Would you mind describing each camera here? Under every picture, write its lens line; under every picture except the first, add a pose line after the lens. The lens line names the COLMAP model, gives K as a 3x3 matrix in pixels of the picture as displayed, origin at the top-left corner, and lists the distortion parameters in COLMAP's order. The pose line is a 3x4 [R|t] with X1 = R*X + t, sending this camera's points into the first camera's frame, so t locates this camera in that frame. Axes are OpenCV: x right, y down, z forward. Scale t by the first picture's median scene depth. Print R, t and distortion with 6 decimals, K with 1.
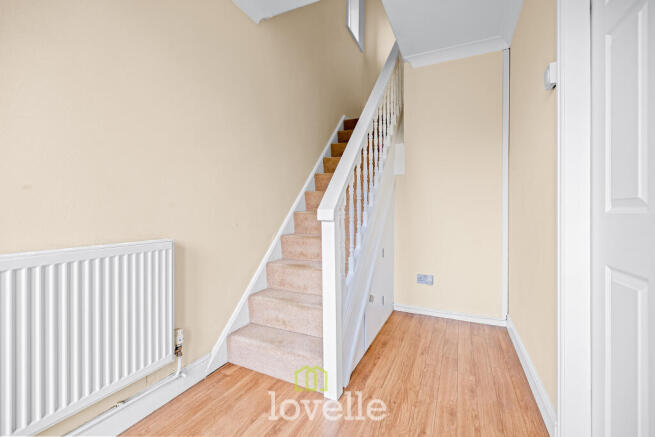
lens RADIAL K [[276.7, 0, 327.1], [0, 276.7, 210.8], [0, 0, 1]] dist [0.001012, 0.000062]
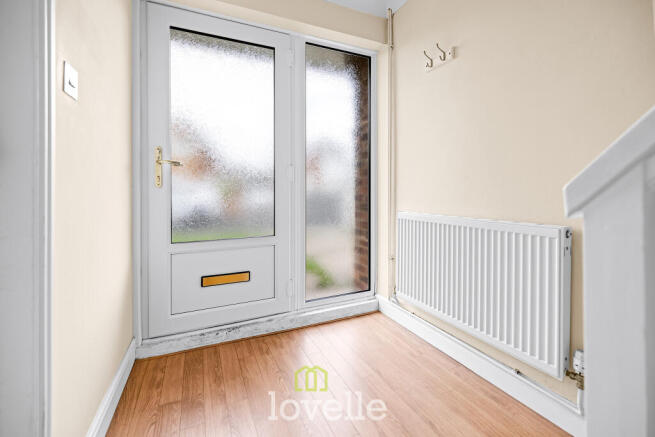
lens RADIAL K [[284.2, 0, 329.6], [0, 284.2, 195.6], [0, 0, 1]] dist [0.000011, -0.000226]
pose [[-0.638386, 0.012064, -0.769622, 0.522790], [0.001678, 0.999897, 0.014282, 0.000470], [0.769715, 0.007827, -0.638340, 1.085014]]
